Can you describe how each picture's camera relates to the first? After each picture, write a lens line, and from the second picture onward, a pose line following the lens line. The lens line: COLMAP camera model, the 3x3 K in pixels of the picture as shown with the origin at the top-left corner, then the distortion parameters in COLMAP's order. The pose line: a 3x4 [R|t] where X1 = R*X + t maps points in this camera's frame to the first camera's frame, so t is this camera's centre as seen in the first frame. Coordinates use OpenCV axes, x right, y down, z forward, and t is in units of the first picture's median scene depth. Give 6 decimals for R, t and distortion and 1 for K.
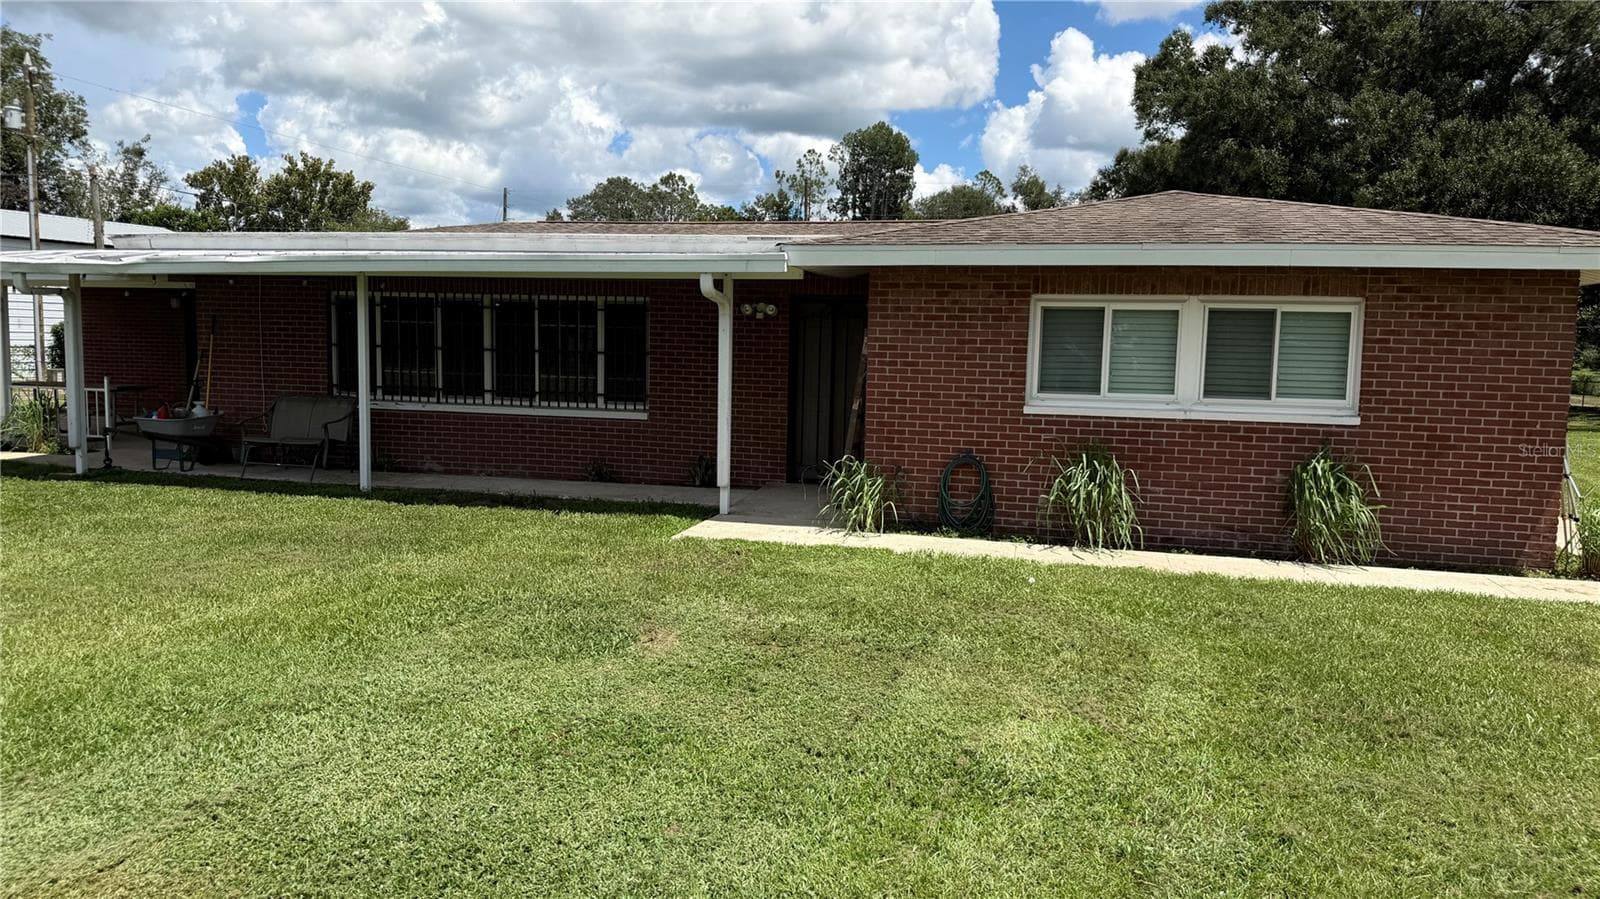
lens RADIAL K [[1131.1, 0, 800.0], [0, 1131.1, 449.5], [0, 0, 1]] dist [0.067966, -0.074744]
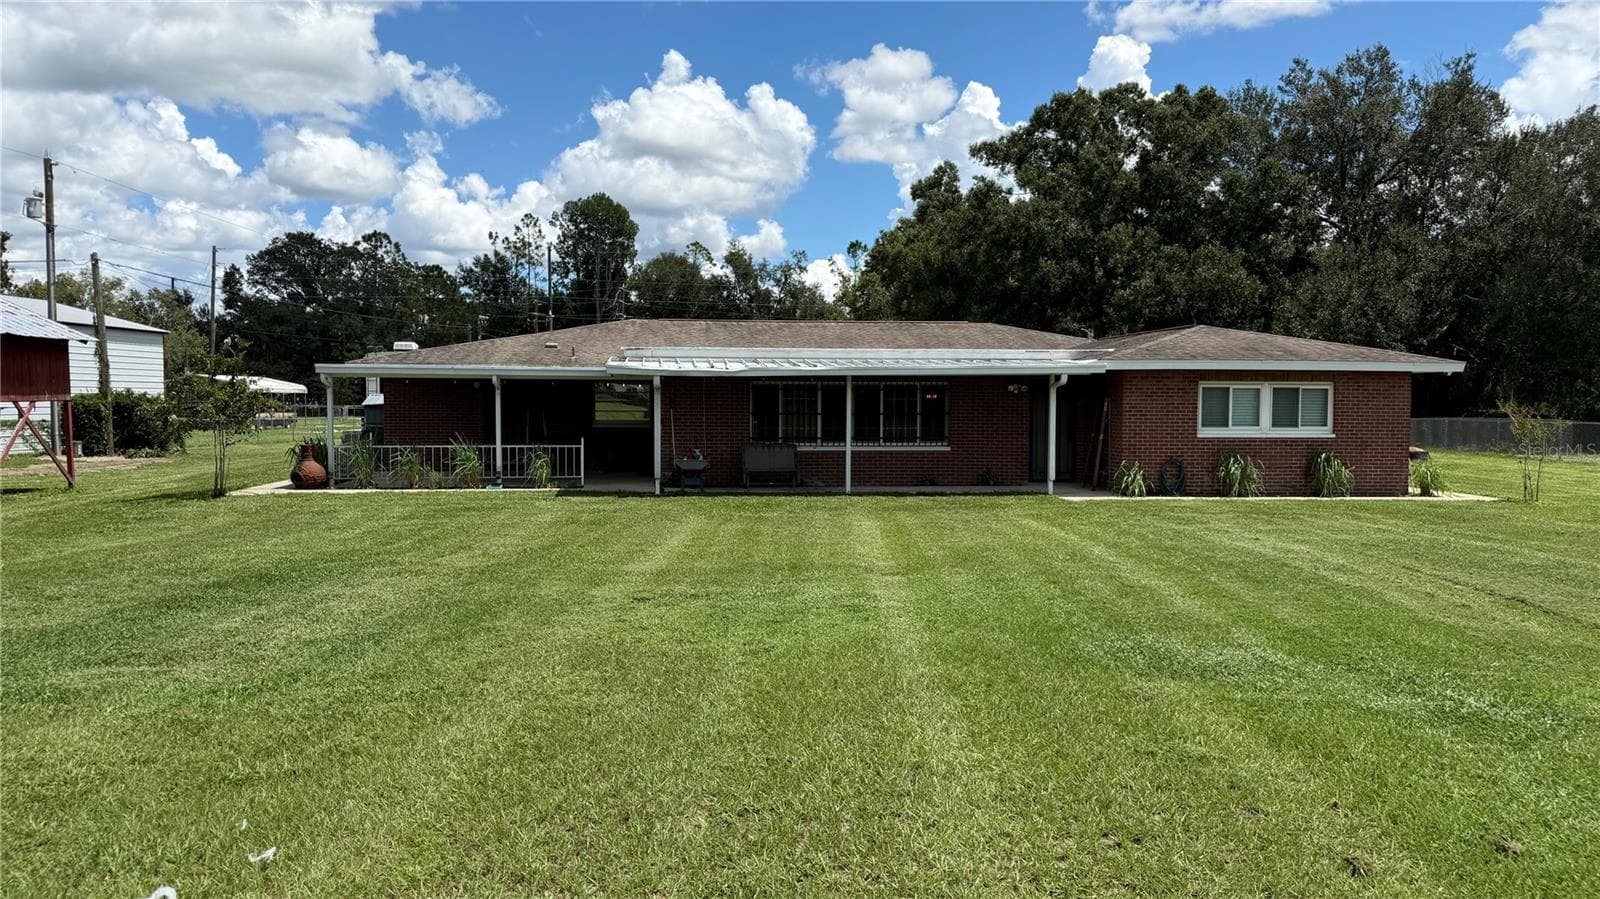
lens RADIAL K [[1157.4, 0, 800.0], [0, 1157.4, 449.5], [0, 0, 1]] dist [0.083162, -0.080478]
pose [[0.944237, -0.032621, 0.327646, -0.913452], [0.047969, 0.998092, -0.038870, 0.030172], [-0.325753, 0.052420, 0.944001, -0.615422]]
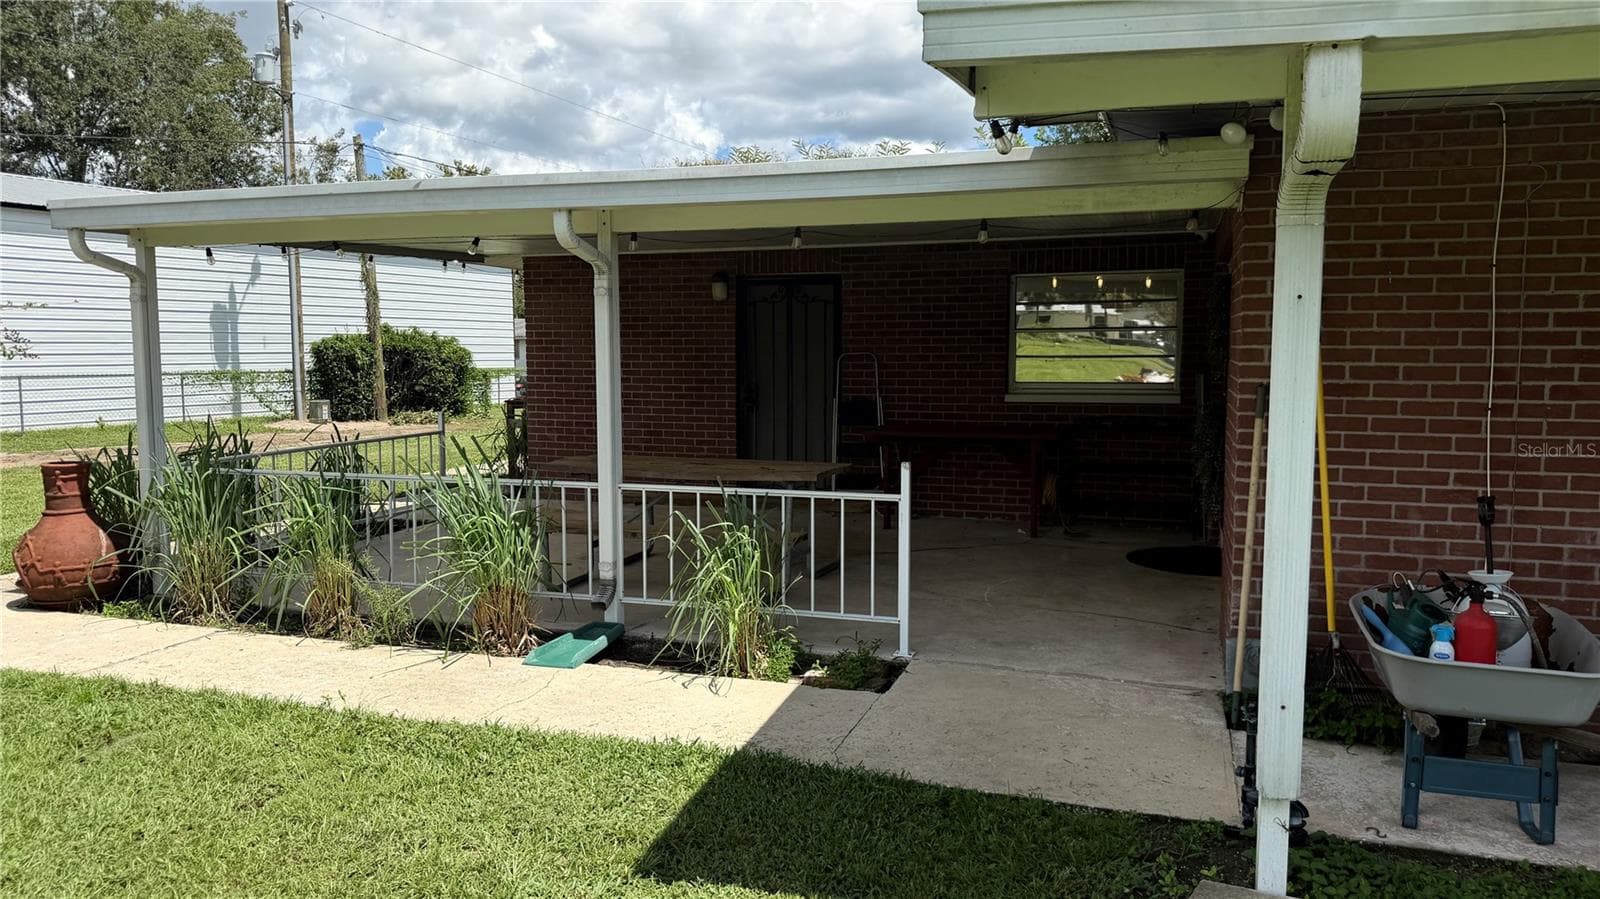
lens RADIAL K [[1131.1, 0, 800.0], [0, 1131.1, 449.5], [0, 0, 1]] dist [0.067966, -0.074744]
pose [[0.995950, -0.012537, -0.089026, -0.656109], [0.012001, 0.999907, -0.006546, -0.071589], [0.089100, 0.005451, 0.996008, 0.686688]]
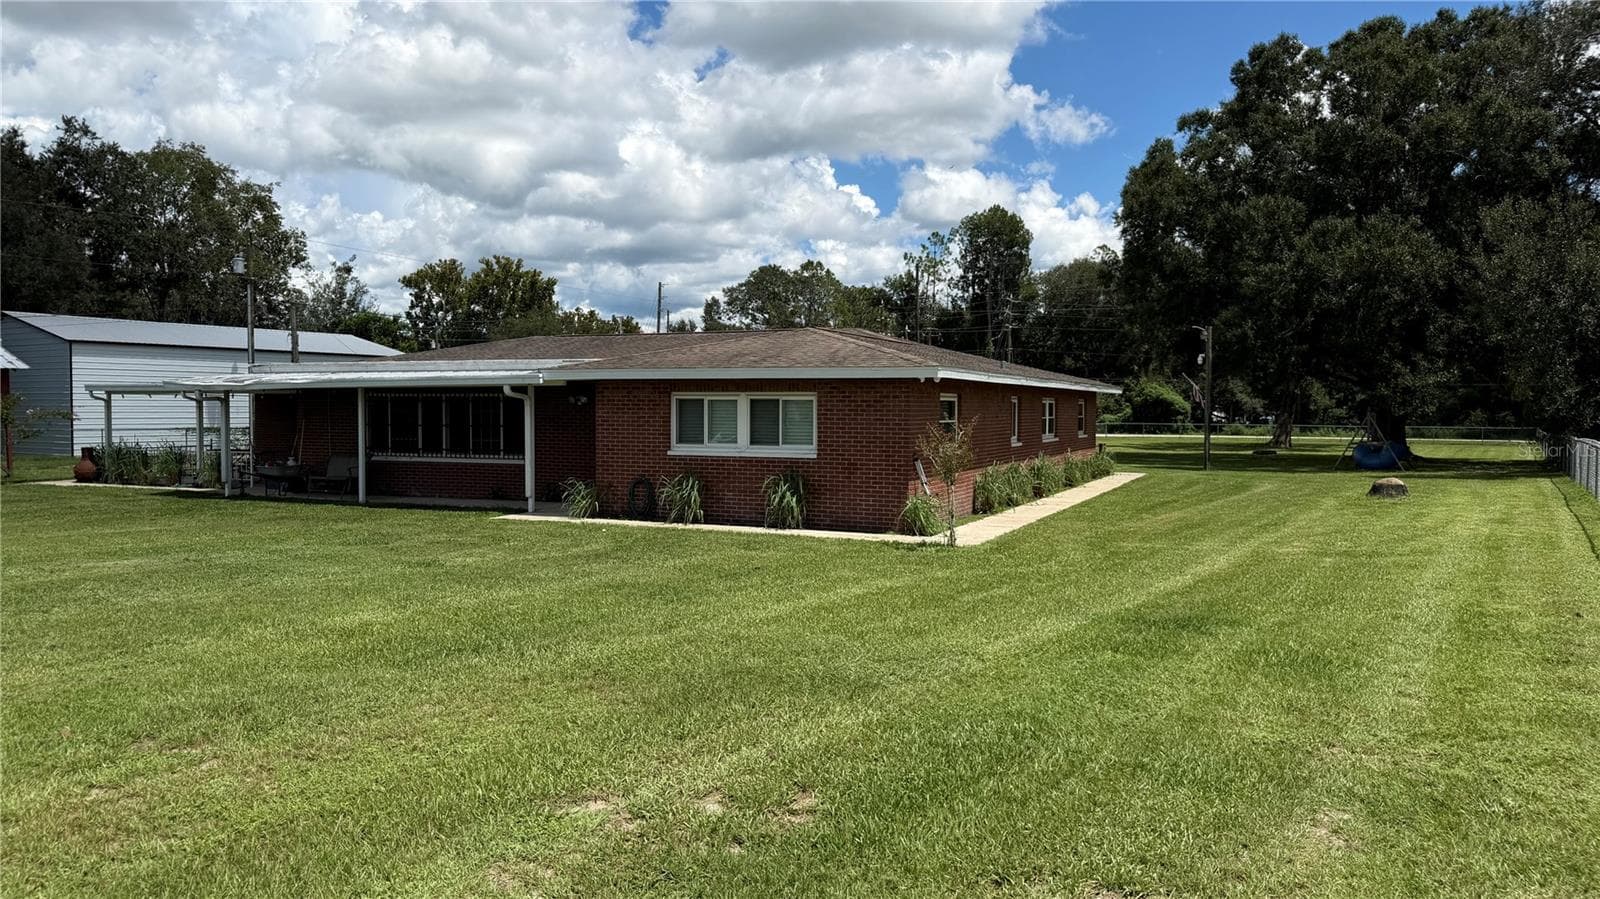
lens RADIAL K [[1131.1, 0, 800.0], [0, 1131.1, 449.5], [0, 0, 1]] dist [0.067966, -0.074744]
pose [[0.986016, -0.013172, -0.166127, 0.544178], [0.003088, 0.998144, -0.060817, 0.055761], [0.166619, 0.059454, 0.984227, -0.613500]]
